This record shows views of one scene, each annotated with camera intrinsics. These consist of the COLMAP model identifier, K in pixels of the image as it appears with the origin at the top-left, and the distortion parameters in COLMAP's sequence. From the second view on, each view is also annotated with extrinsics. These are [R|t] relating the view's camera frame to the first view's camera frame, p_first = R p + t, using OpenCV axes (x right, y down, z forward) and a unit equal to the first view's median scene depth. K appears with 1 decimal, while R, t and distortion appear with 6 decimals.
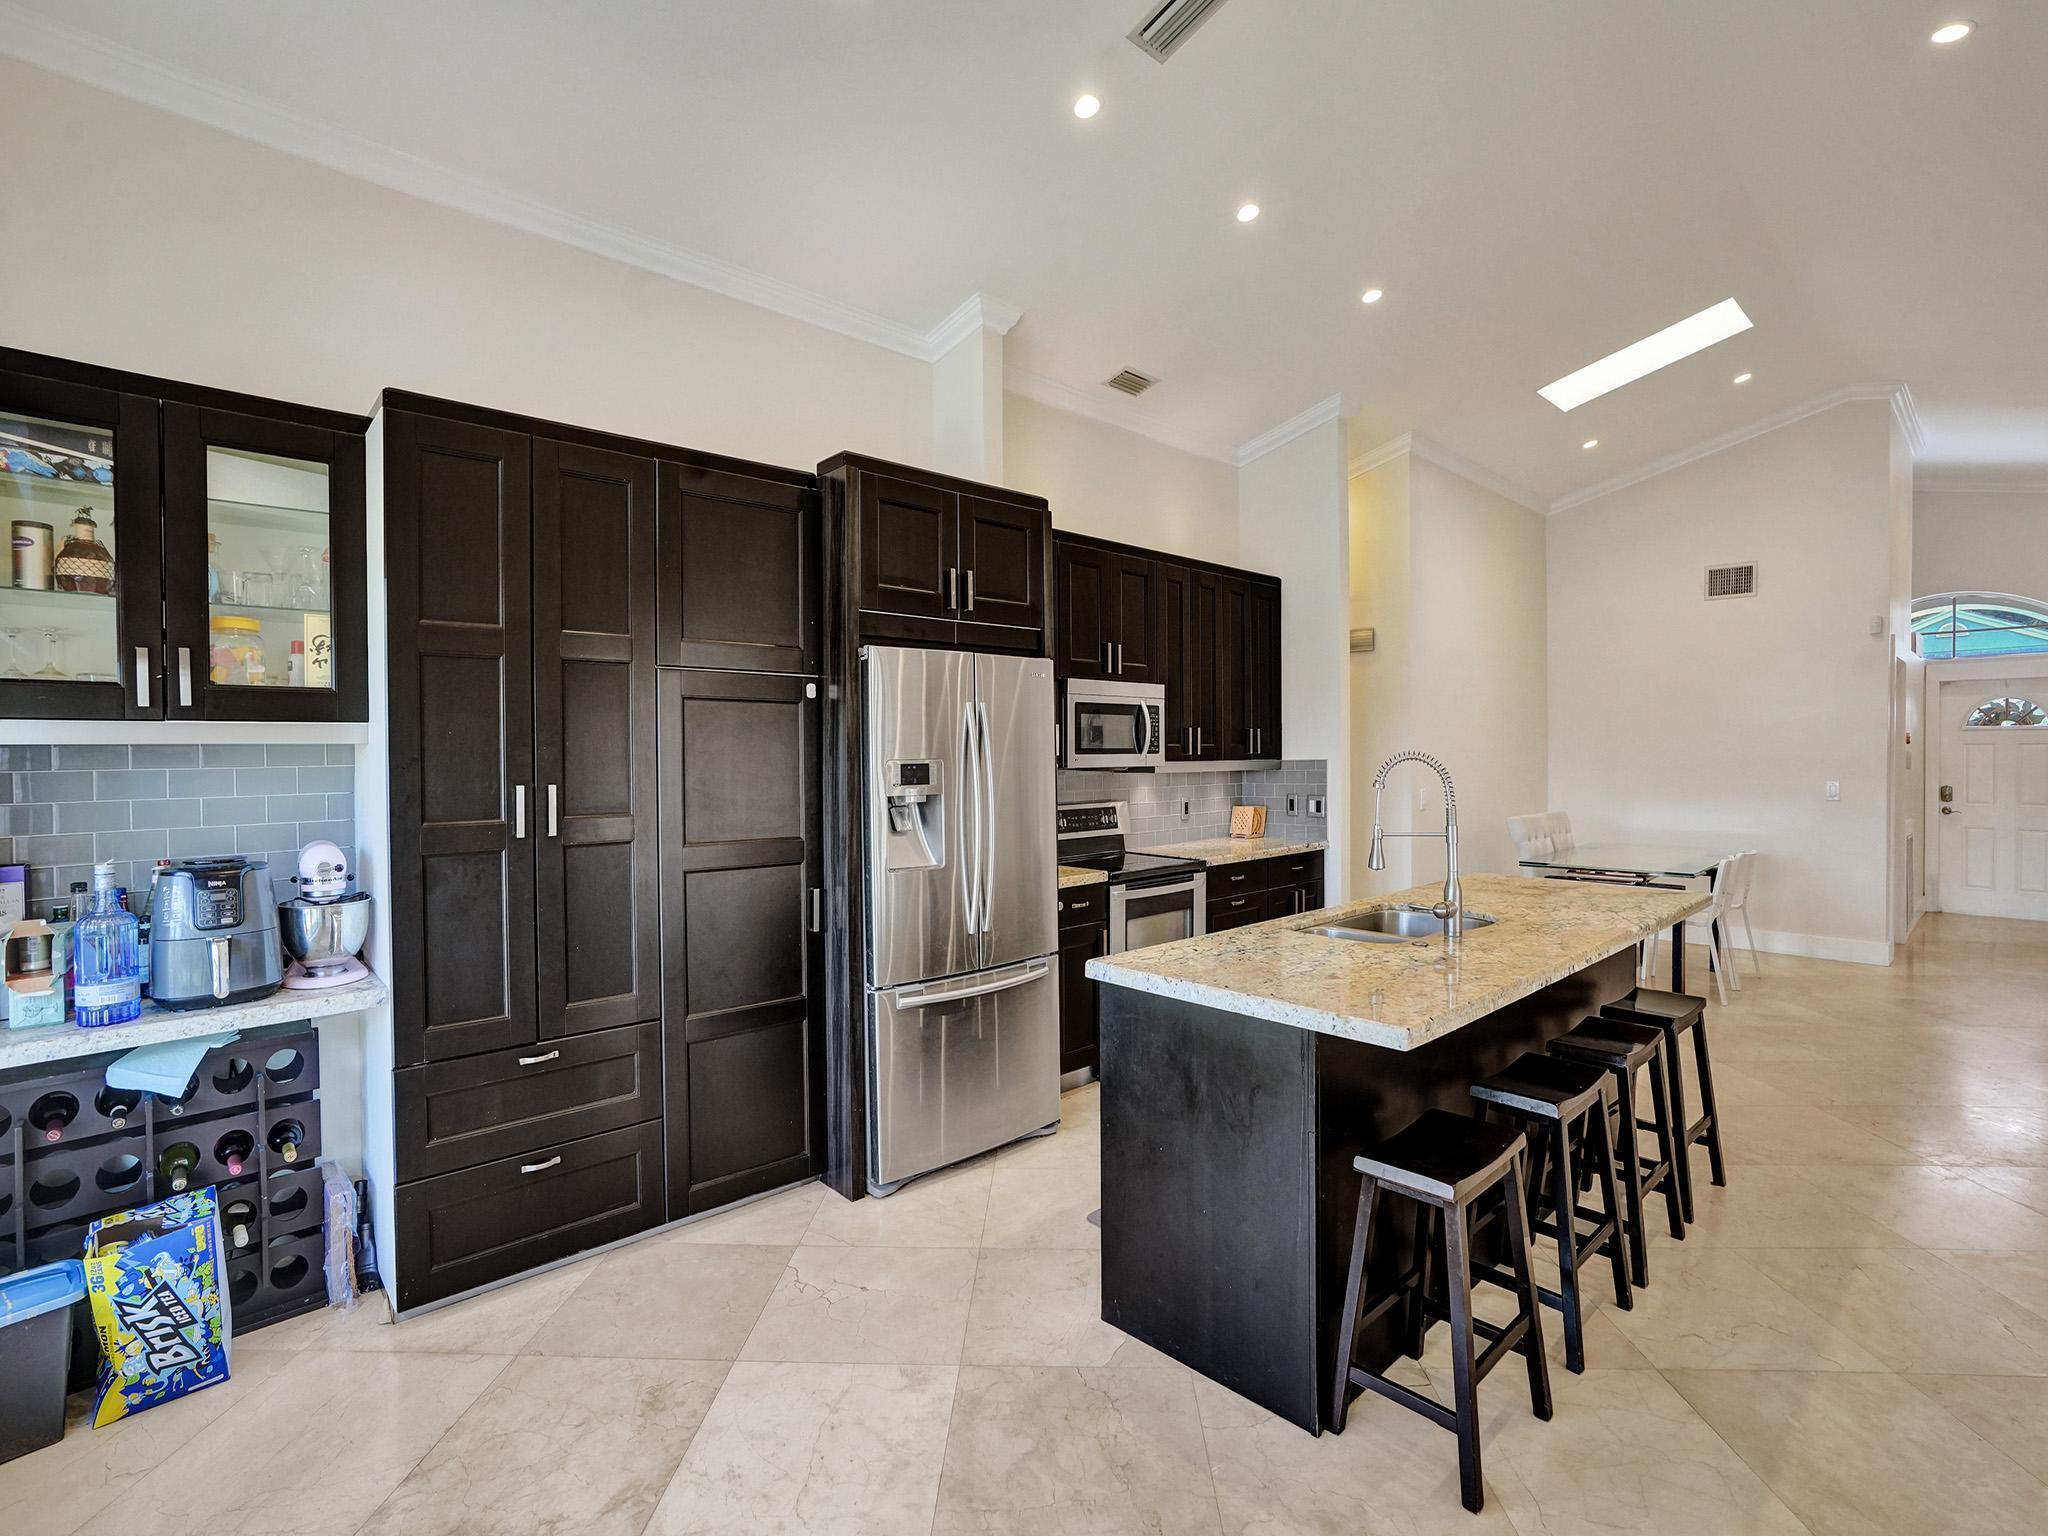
lens RADIAL K [[955.6, 0, 1028.4], [0, 955.6, 770.4], [0, 0, 1]] dist [-0.048090, 0.021588]
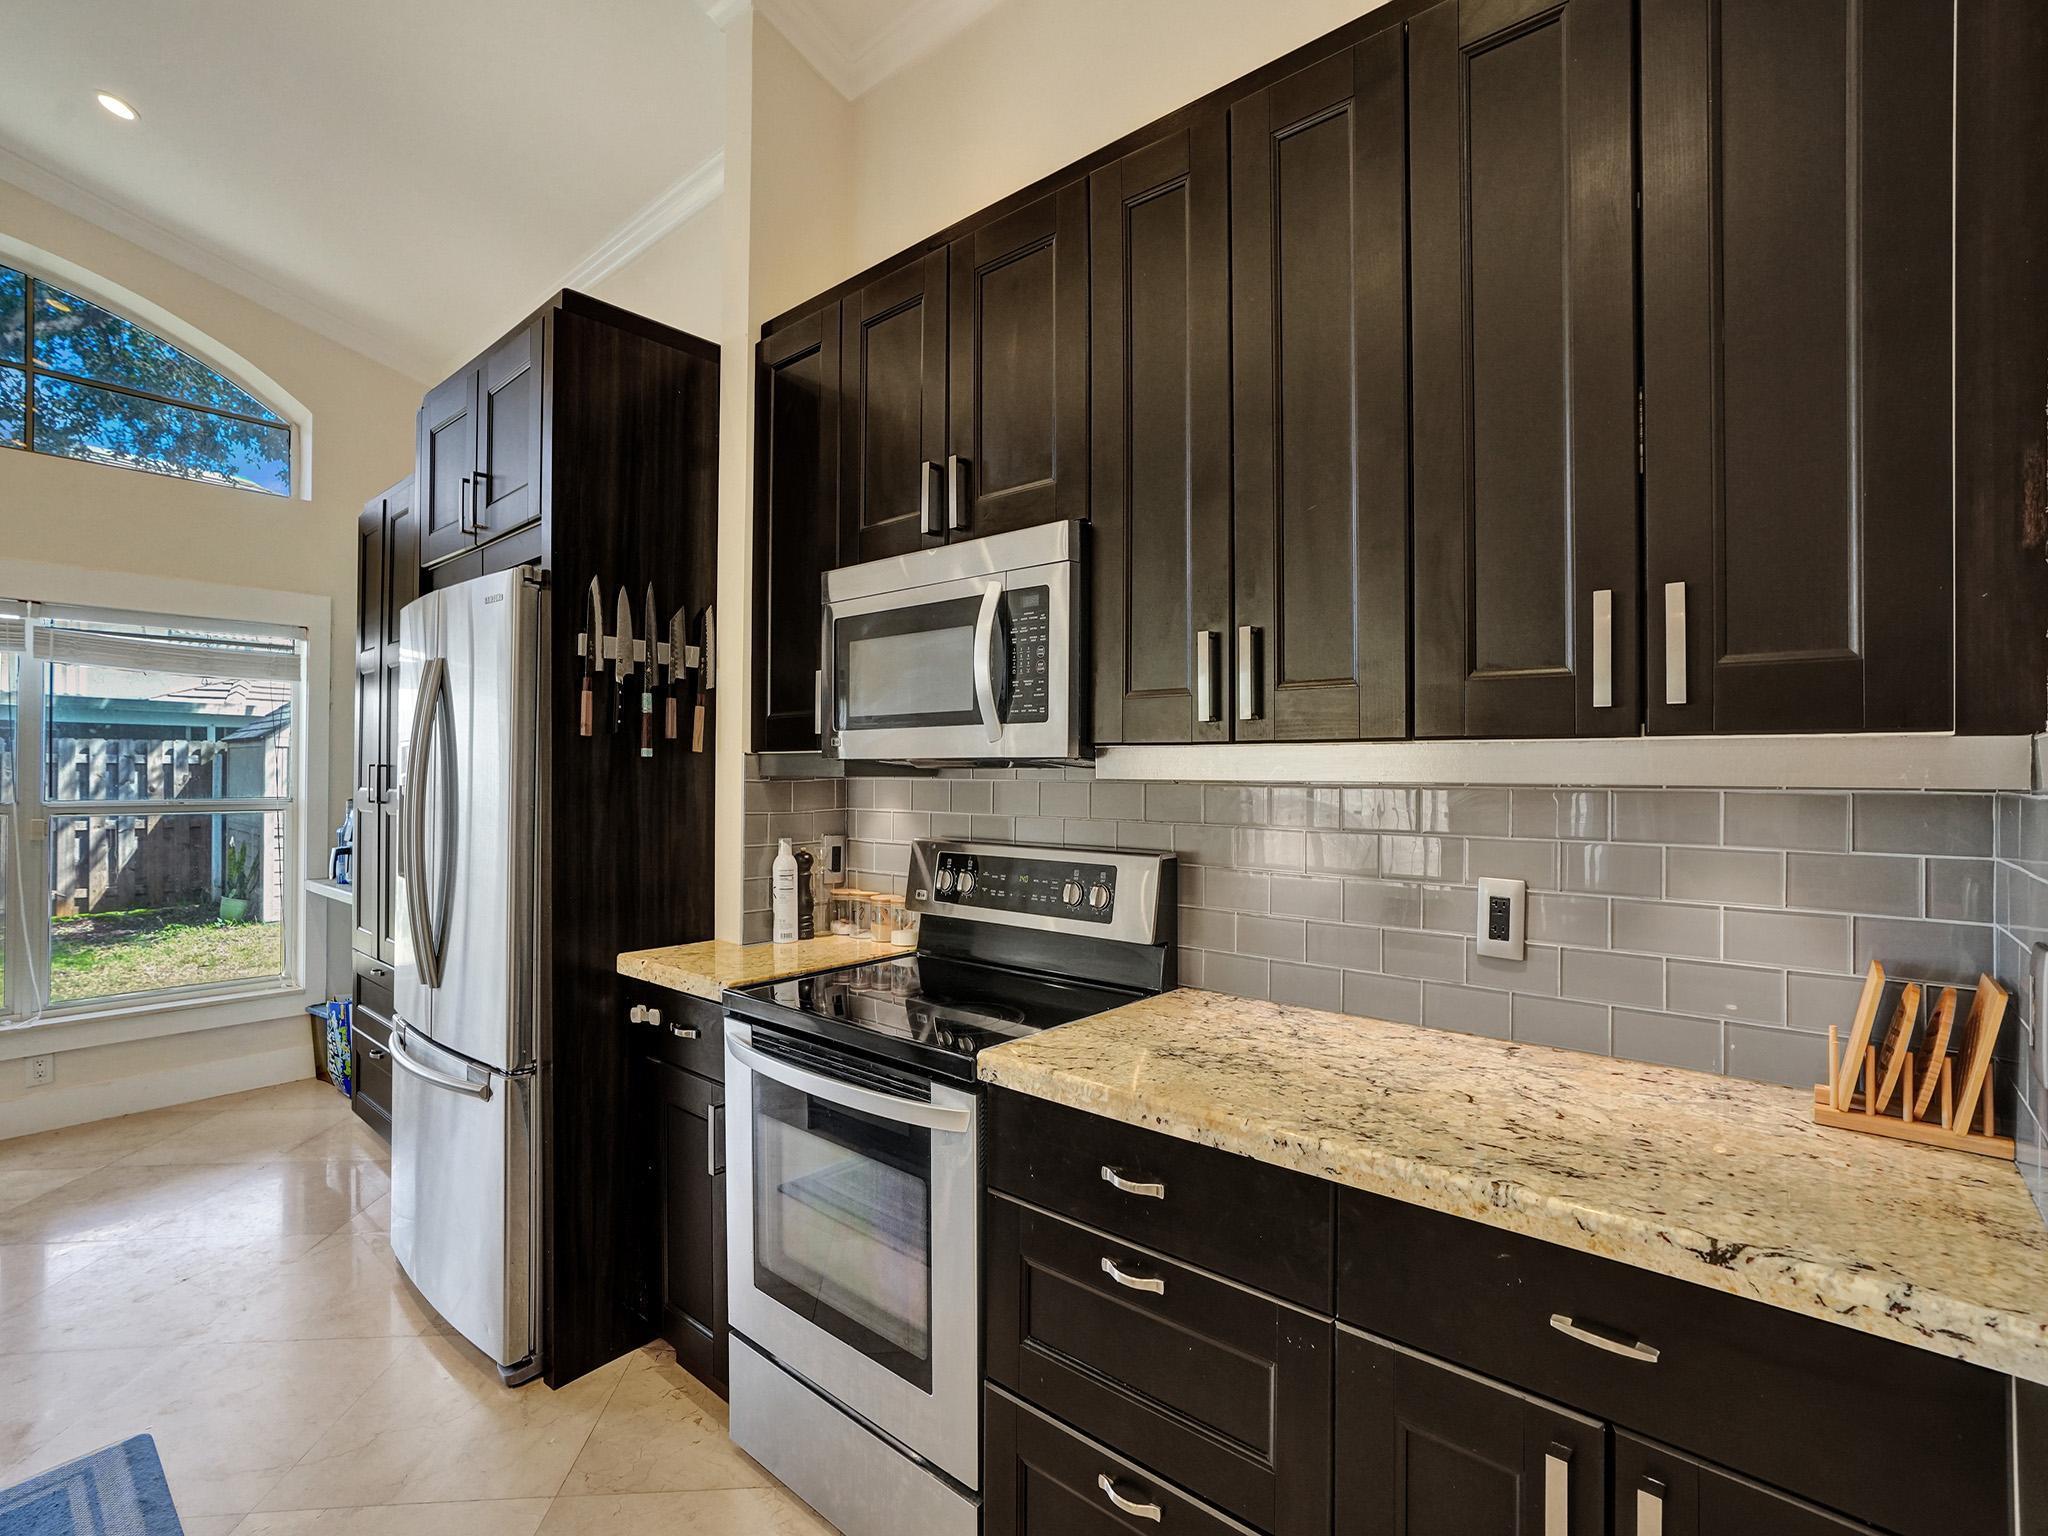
lens RADIAL K [[965.0, 0, 1035.0], [0, 965.0, 765.5], [0, 0, 1]] dist [-0.052156, 0.023538]
pose [[0.118330, 0.003126, -0.992969, 0.501933], [-0.024284, 0.999705, 0.000254, -0.001911], [0.992677, 0.024084, 0.118371, 0.987347]]
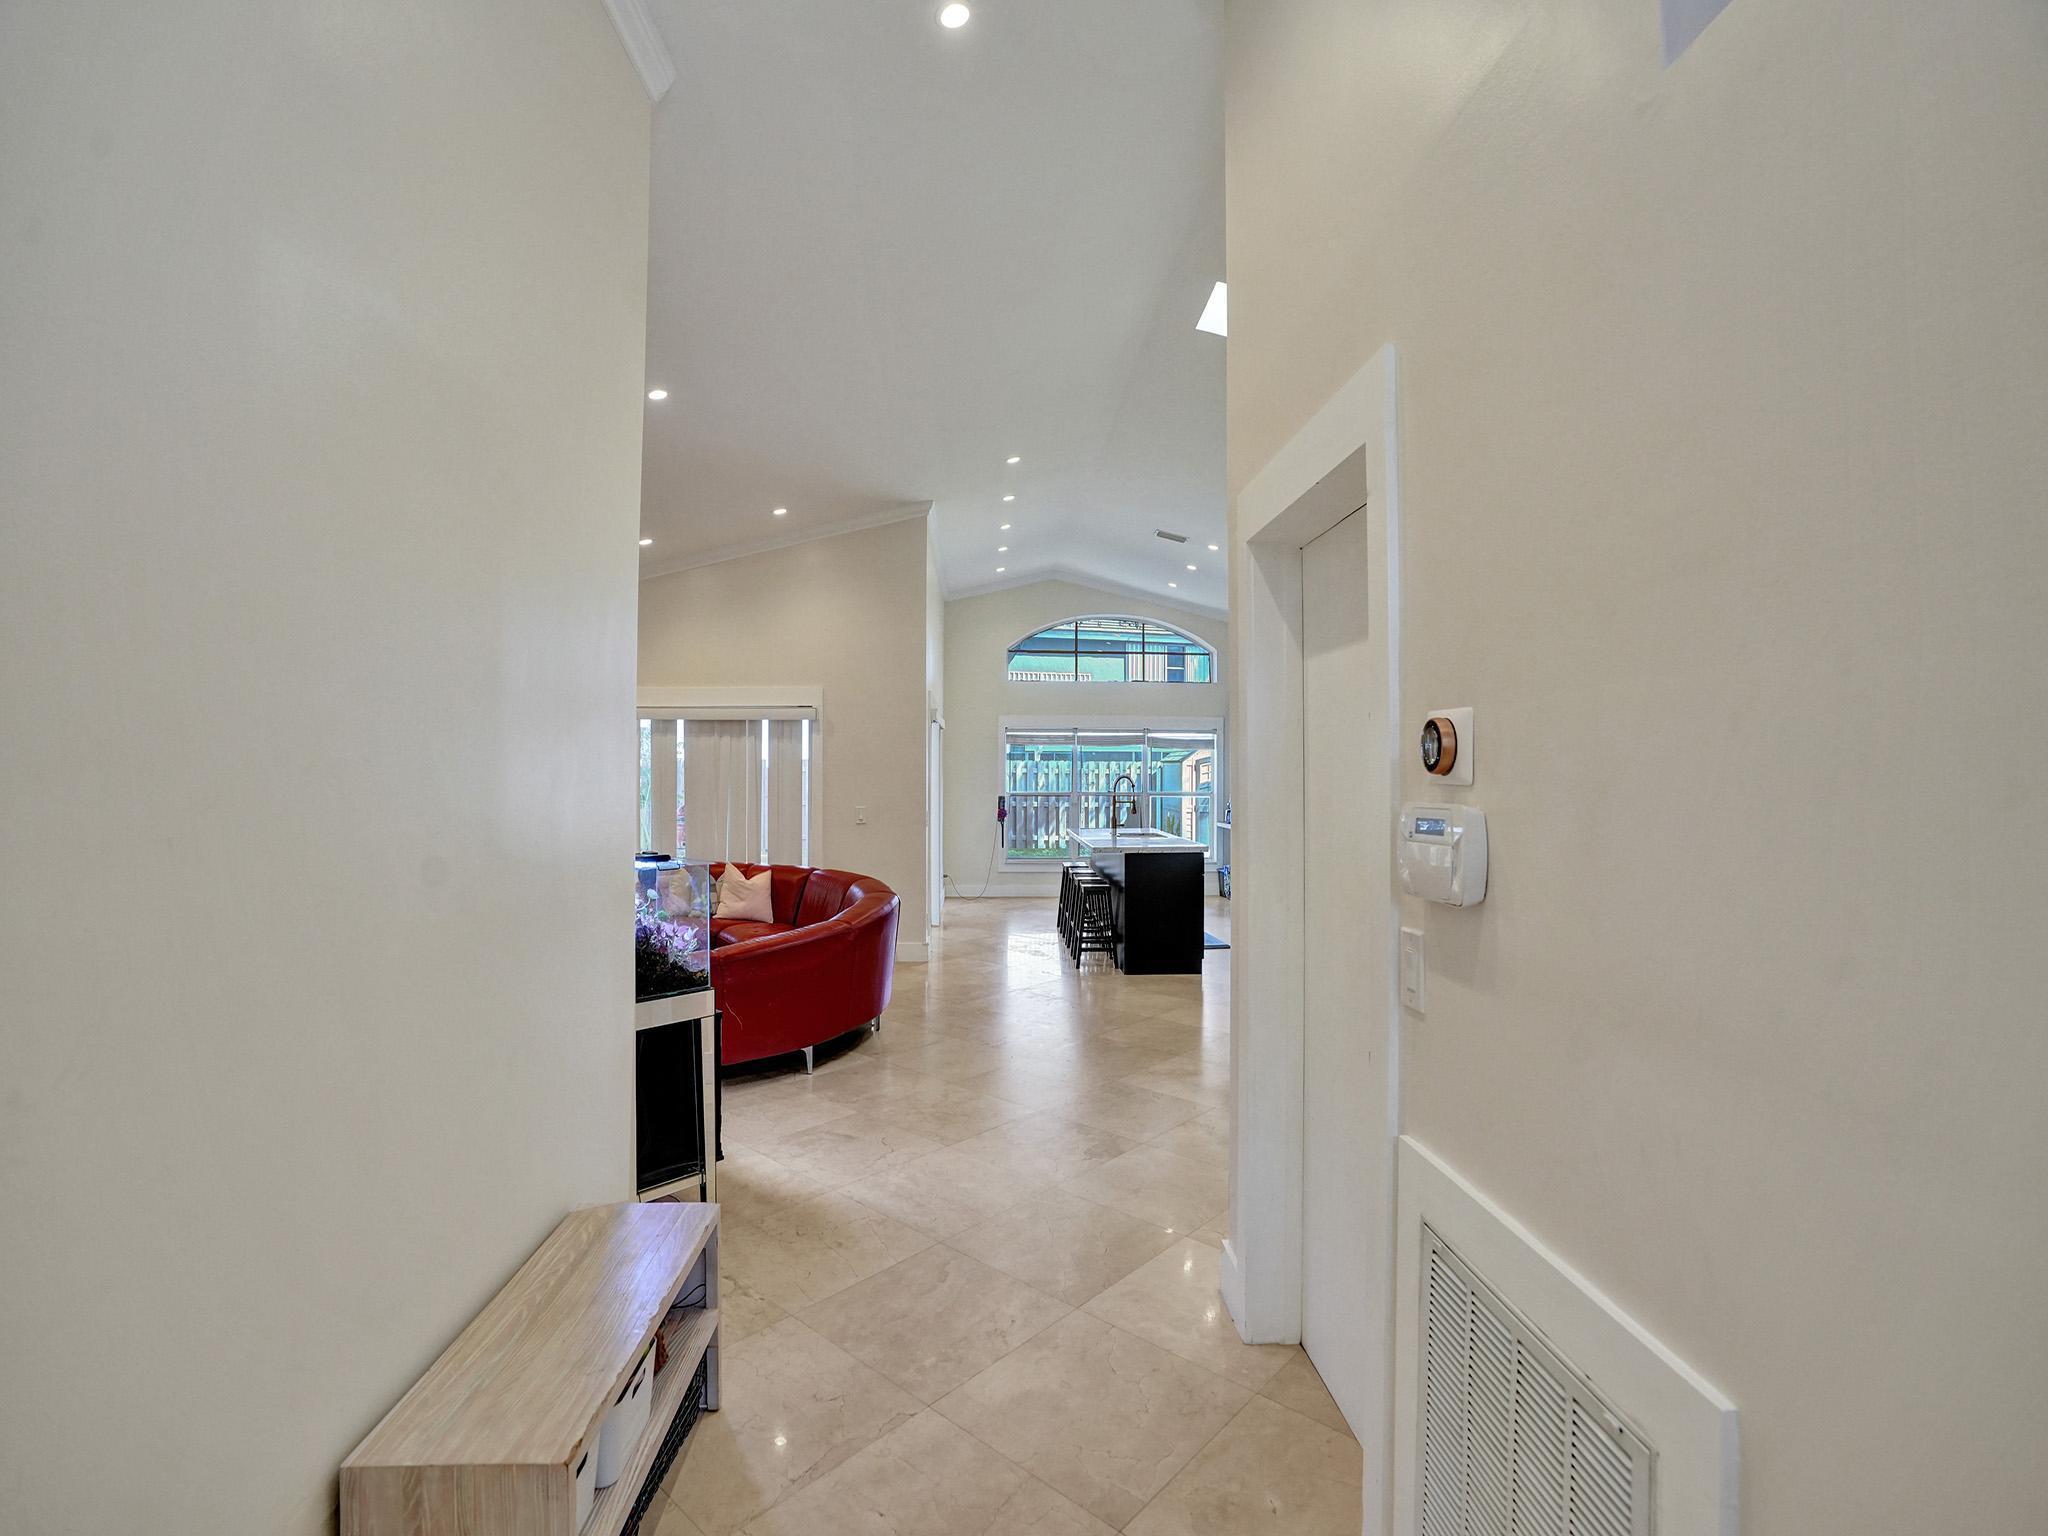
lens RADIAL K [[955.9, 0, 1021.7], [0, 955.9, 781.4], [0, 0, 1]] dist [-0.067606, 0.024944]
pose [[-0.640844, 0.016990, -0.767483, 1.775370], [-0.012395, 0.999396, 0.032474, -0.056780], [0.767571, 0.030324, -0.640246, 1.614241]]
